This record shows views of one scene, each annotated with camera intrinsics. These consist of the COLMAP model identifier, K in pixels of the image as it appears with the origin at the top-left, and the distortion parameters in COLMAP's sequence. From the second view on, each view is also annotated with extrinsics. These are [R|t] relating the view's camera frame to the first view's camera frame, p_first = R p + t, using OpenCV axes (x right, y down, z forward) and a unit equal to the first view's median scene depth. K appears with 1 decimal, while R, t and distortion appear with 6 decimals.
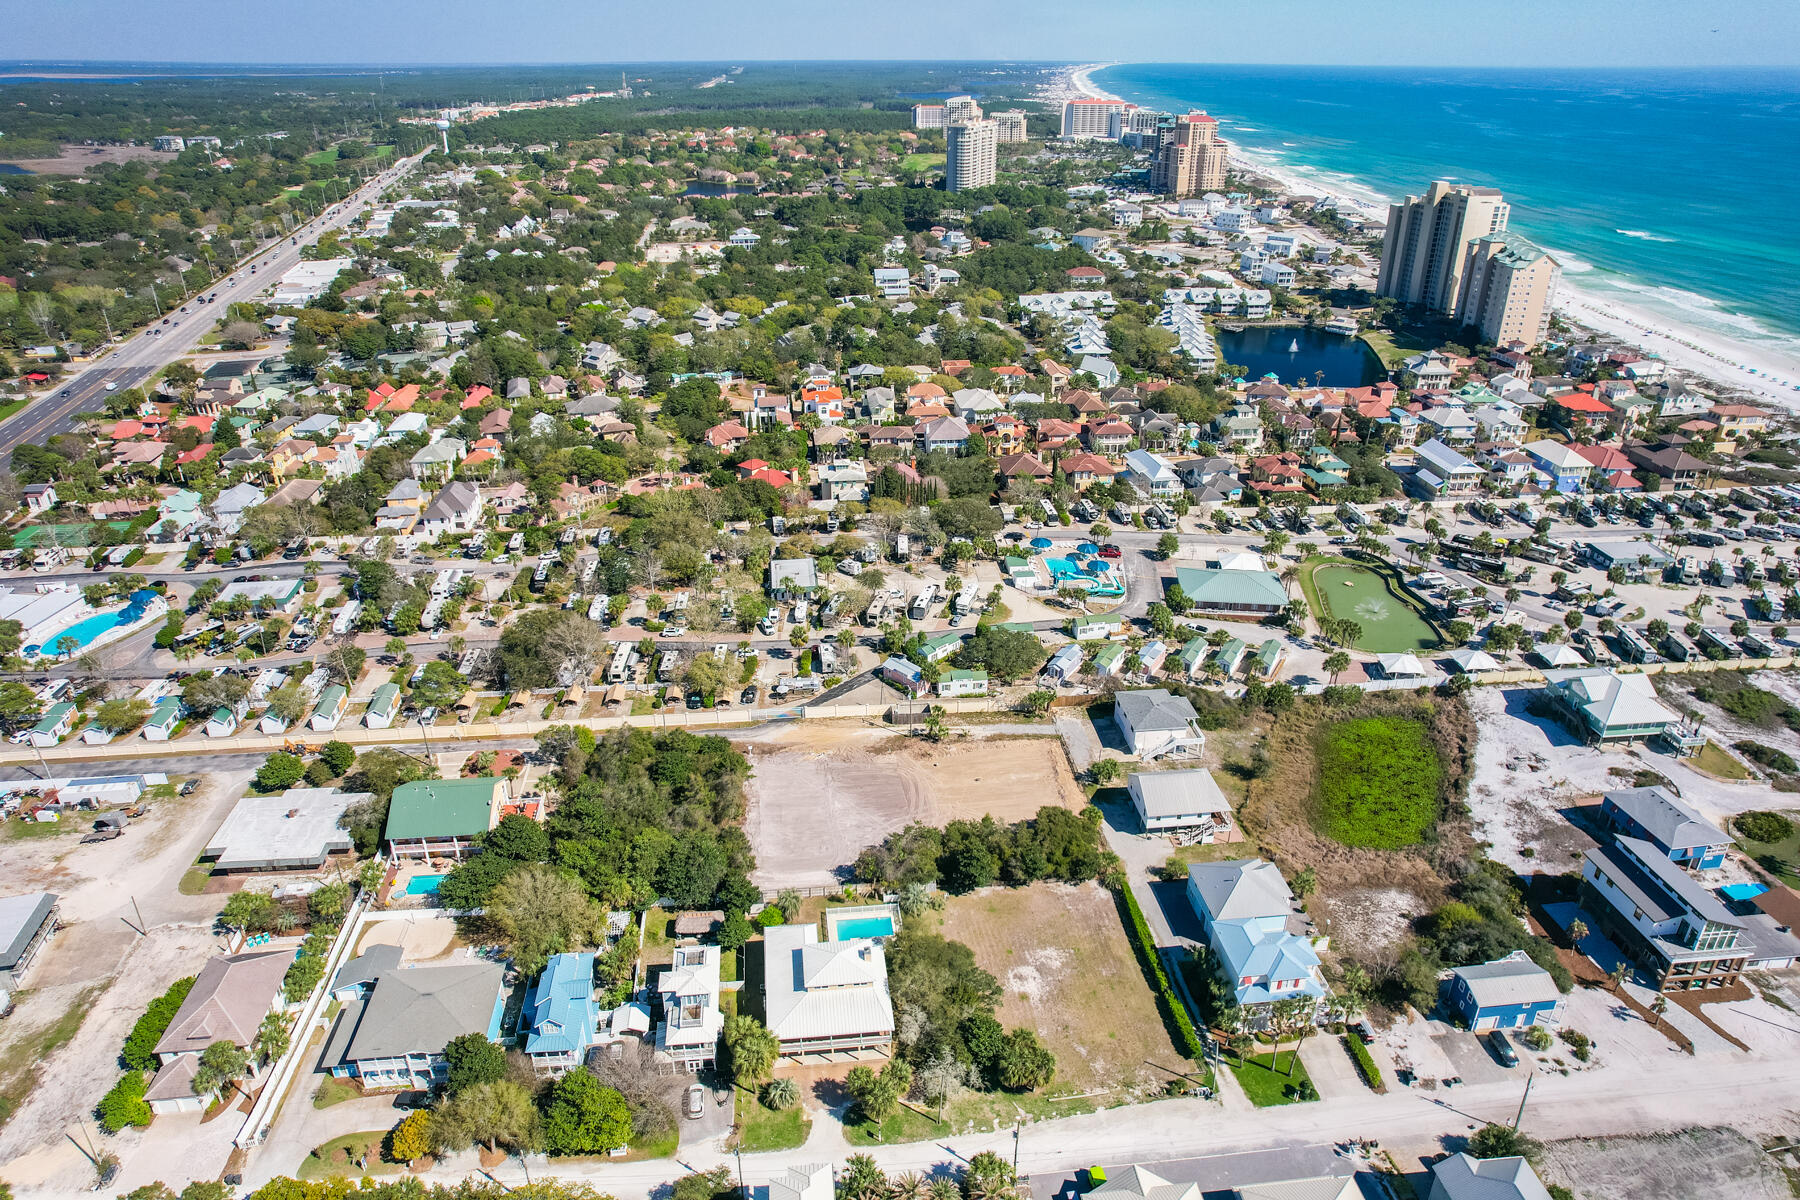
lens RADIAL K [[1151.8, 0, 902.3], [0, 1151.8, 597.3], [0, 0, 1]] dist [-0.075435, 0.066040]
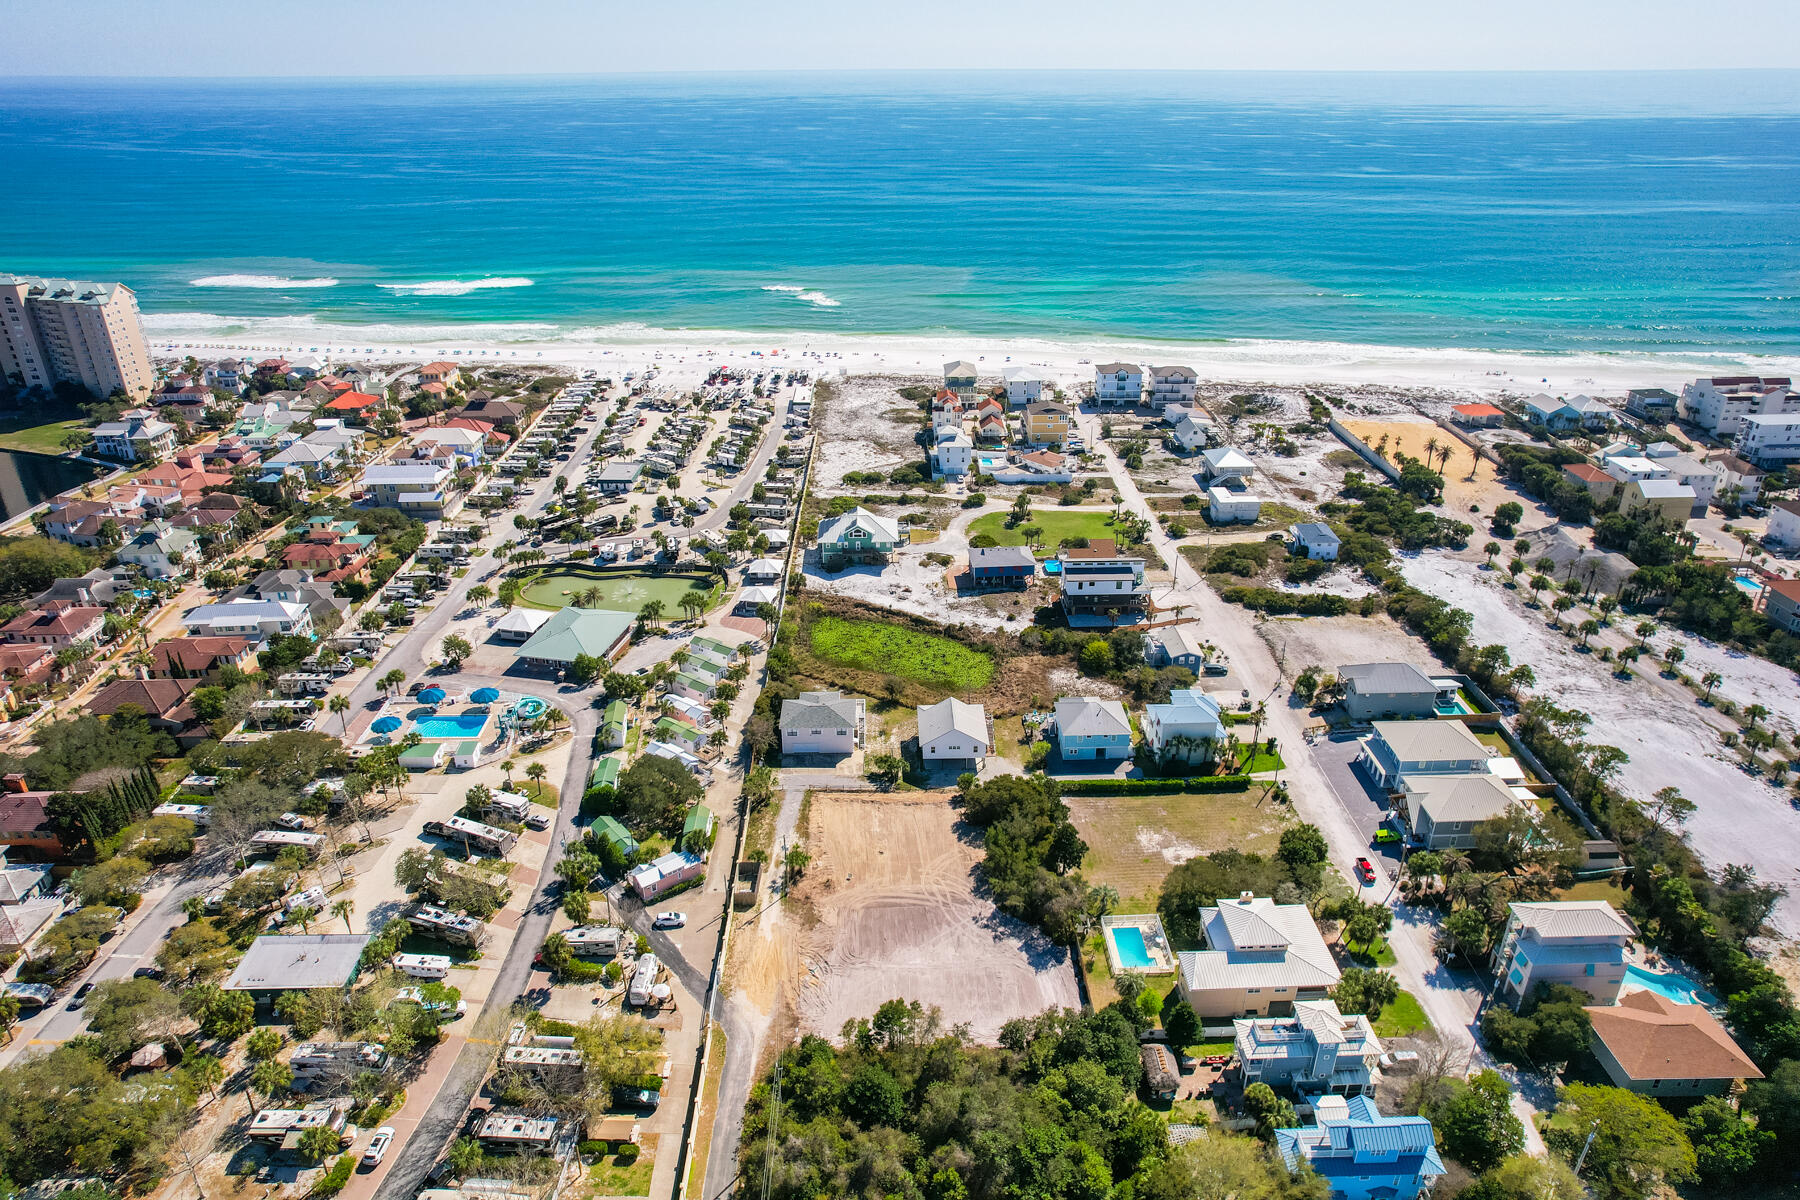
lens RADIAL K [[1151.8, 0, 901.3], [0, 1151.8, 600.3], [0, 0, 1]] dist [-0.075435, 0.066040]
pose [[0.088866, -0.426319, 0.900197, -0.592745], [0.431663, 0.830975, 0.350923, -0.283801], [-0.897647, 0.357396, 0.257872, 0.604488]]
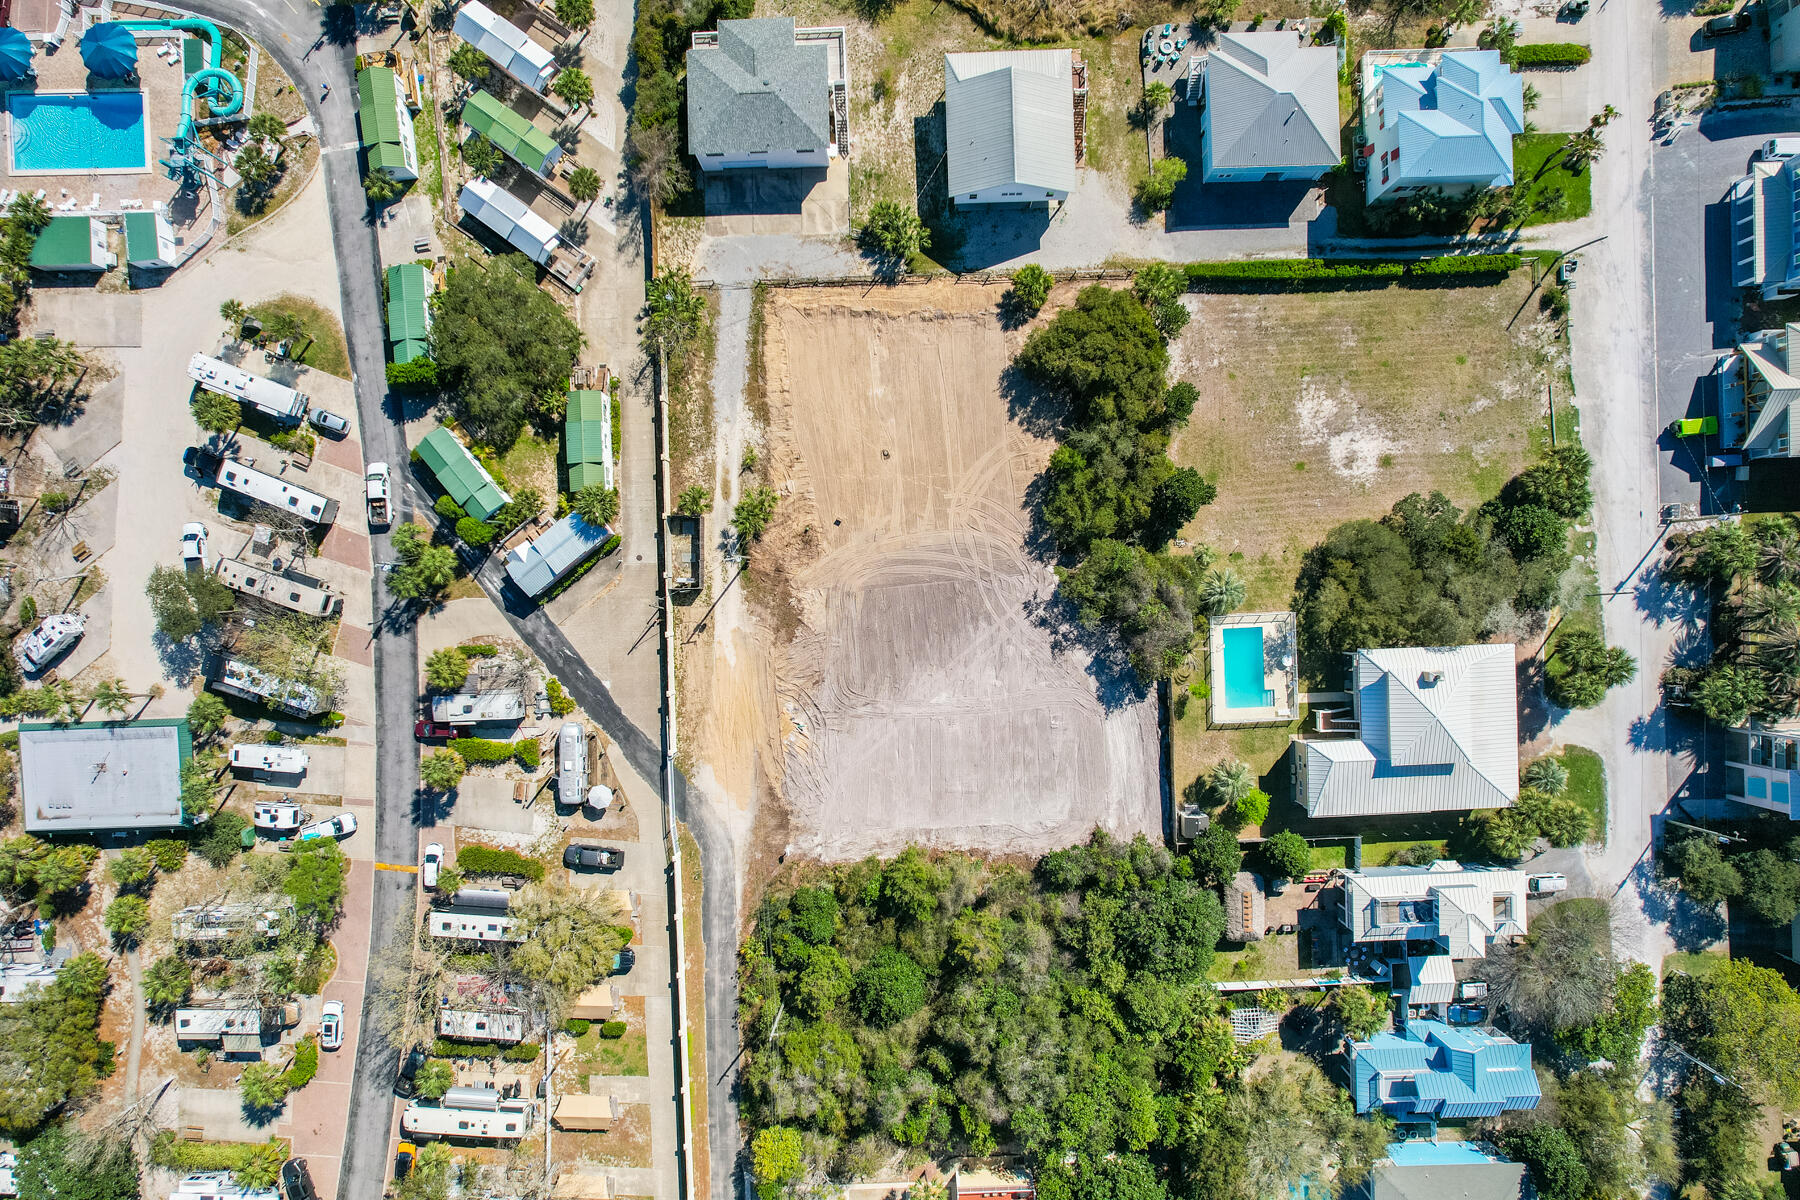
lens RADIAL K [[1151.8, 0, 897.9], [0, 1151.8, 614.1], [0, 0, 1]] dist [-0.075435, 0.066040]
pose [[0.078461, -0.996841, -0.012313, -0.006394], [0.441575, 0.023677, 0.896912, -0.314574], [-0.893787, -0.075810, 0.442038, 0.652407]]
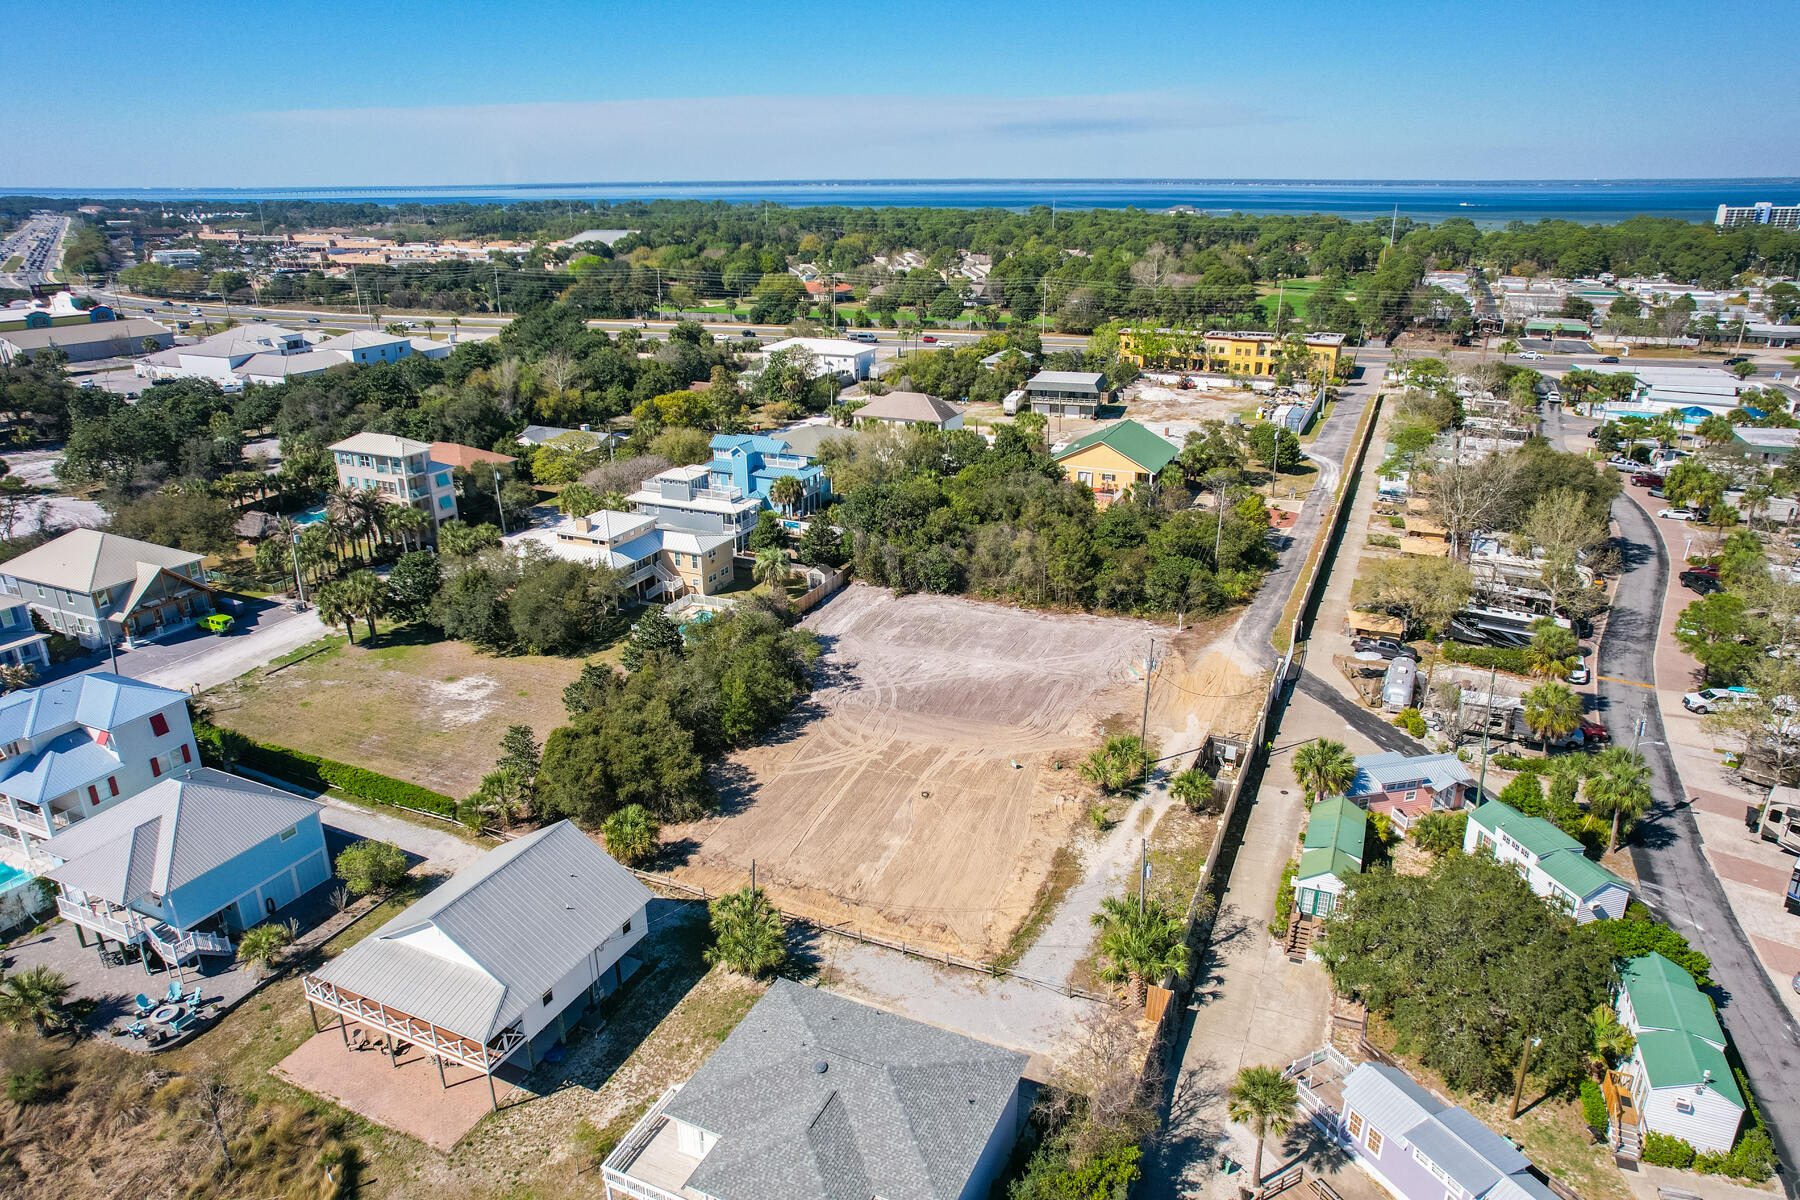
lens RADIAL K [[1151.8, 0, 898.5], [0, 1151.8, 590.6], [0, 0, 1]] dist [-0.075435, 0.066040]
pose [[-0.515968, 0.290226, -0.805944, 0.355525], [-0.363943, 0.777444, 0.512959, -0.107855], [0.775450, 0.557988, -0.295511, 0.958505]]
